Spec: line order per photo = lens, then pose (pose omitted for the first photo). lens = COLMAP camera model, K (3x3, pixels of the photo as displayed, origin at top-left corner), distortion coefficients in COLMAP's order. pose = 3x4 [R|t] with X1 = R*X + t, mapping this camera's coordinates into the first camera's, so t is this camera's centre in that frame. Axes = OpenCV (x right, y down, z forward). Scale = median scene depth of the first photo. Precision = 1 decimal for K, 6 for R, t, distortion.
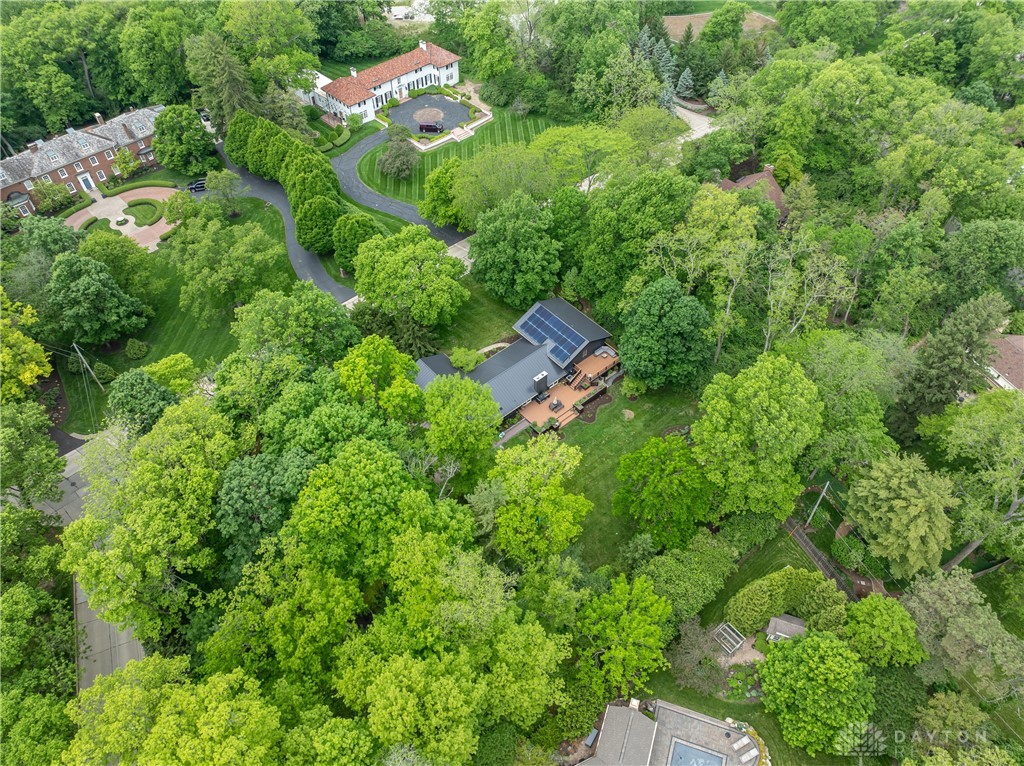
lens RADIAL K [[718.6, 0, 512.0], [0, 718.6, 383.0], [0, 0, 1]] dist [-0.021812, 0.001169]
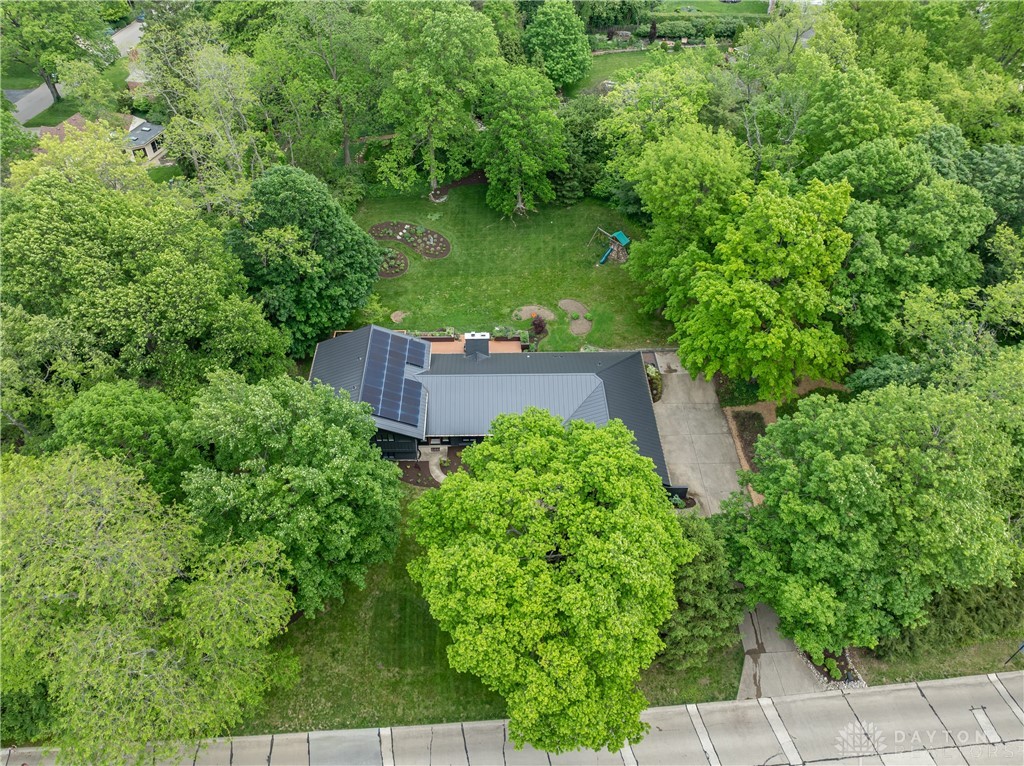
lens RADIAL K [[747.8, 0, 494.3], [0, 747.8, 365.2], [0, 0, 1]] dist [-0.022319, 0.000924]
pose [[-0.767380, -0.430298, 0.475365, -0.278911], [0.490780, 0.082926, 0.867328, -0.540044], [-0.412630, 0.898870, 0.147546, 0.887023]]
